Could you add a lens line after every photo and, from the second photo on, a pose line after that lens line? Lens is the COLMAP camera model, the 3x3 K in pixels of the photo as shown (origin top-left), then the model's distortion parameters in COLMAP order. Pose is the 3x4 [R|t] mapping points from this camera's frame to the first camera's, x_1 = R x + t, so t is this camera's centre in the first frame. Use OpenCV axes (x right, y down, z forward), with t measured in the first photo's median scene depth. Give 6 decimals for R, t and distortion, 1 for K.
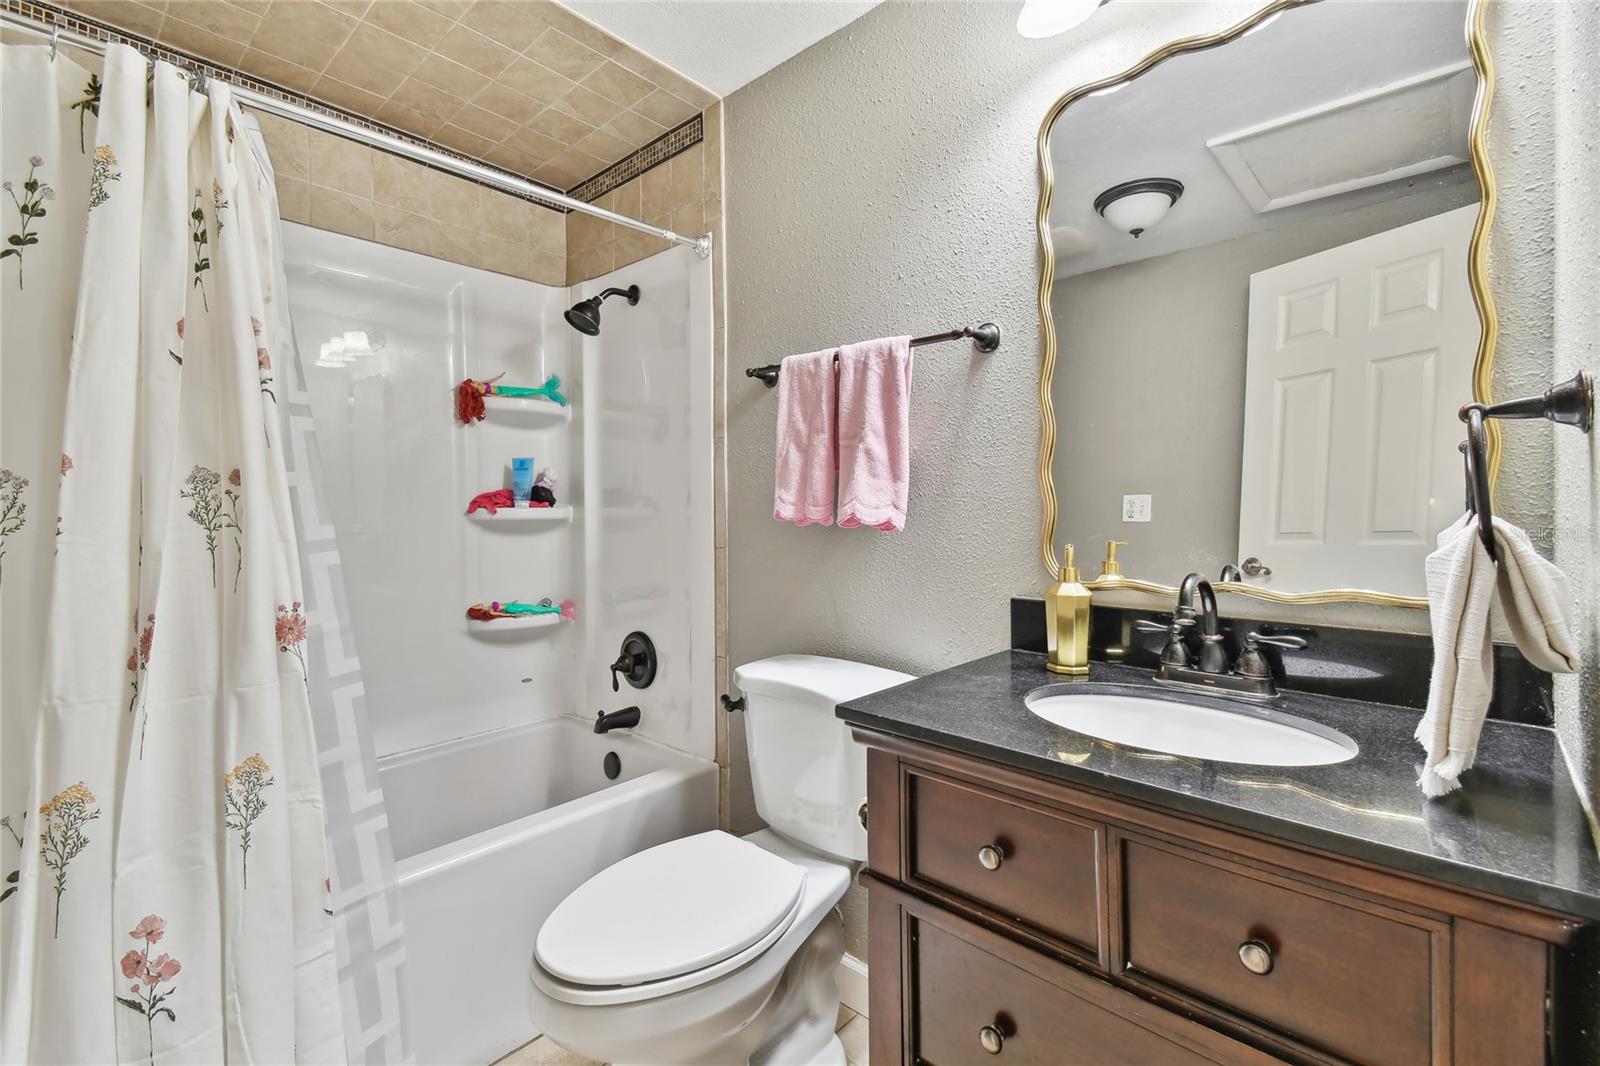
lens RADIAL K [[702.6, 0, 801.7], [0, 702.6, 519.2], [0, 0, 1]] dist [0.054650, -0.024586]
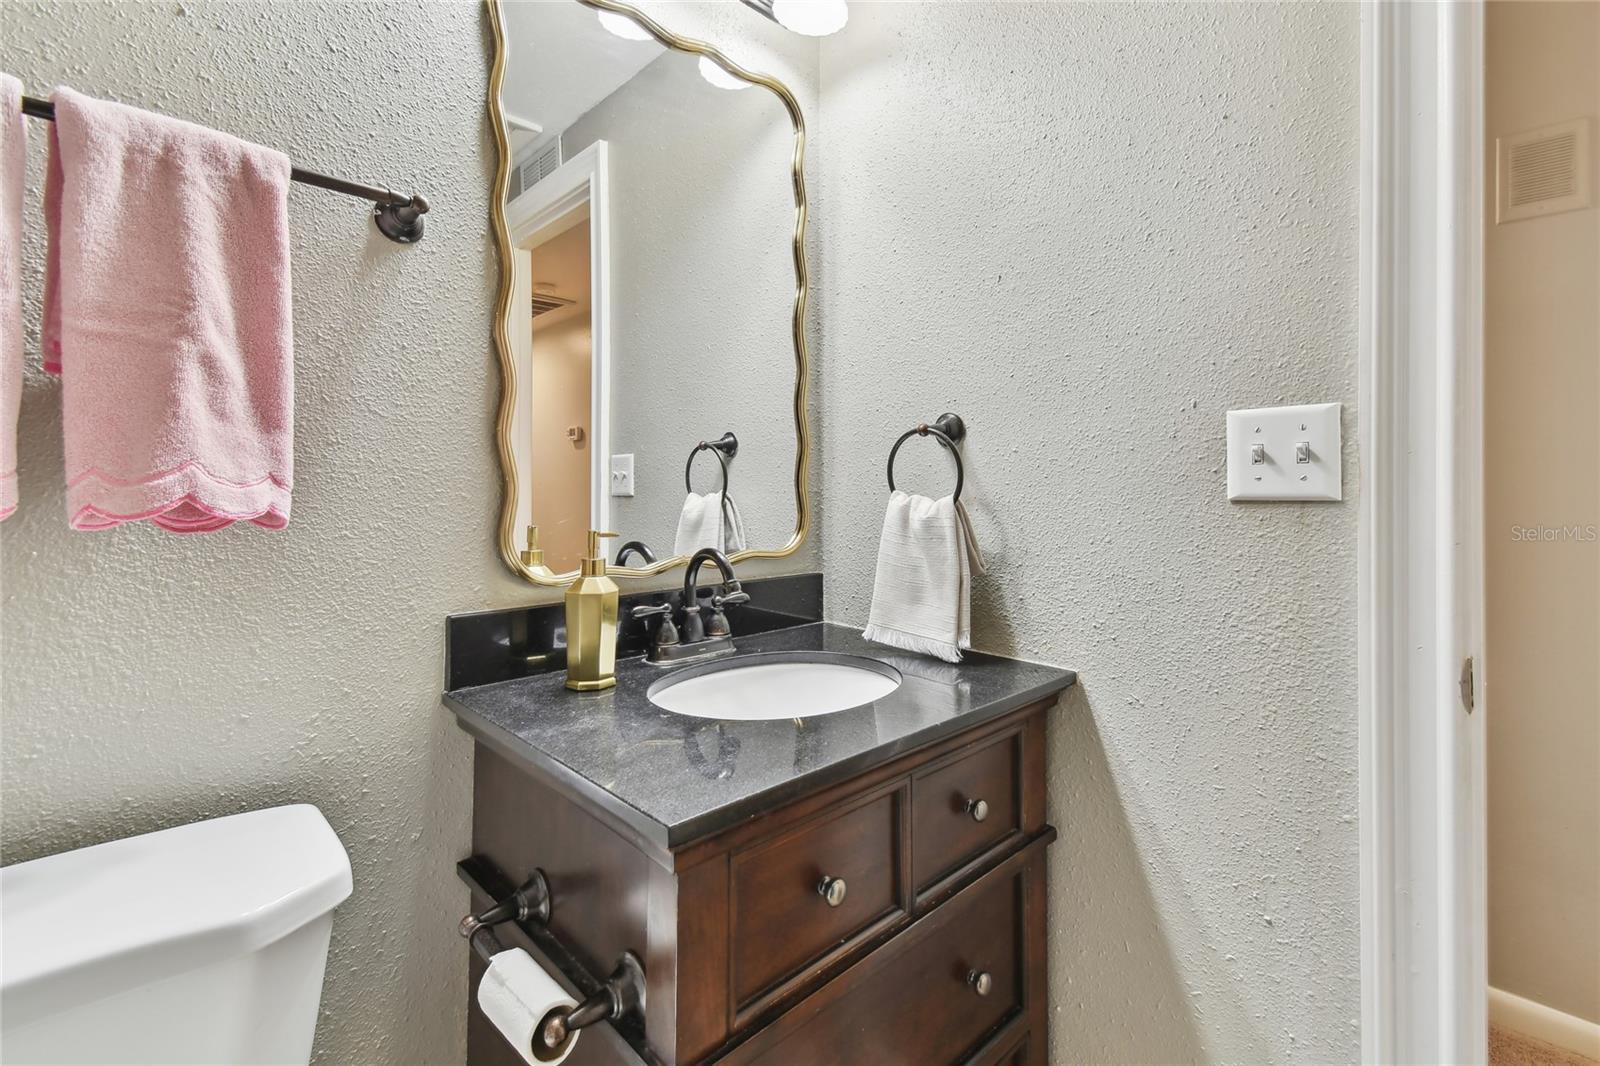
lens RADIAL K [[702.6, 0, 801.7], [0, 702.6, 519.2], [0, 0, 1]] dist [0.054650, -0.024586]
pose [[0.086187, -0.035038, 0.995663, -0.353971], [0.020883, 0.999225, 0.033356, 0.000333], [-0.996060, 0.017918, 0.086852, 0.572984]]
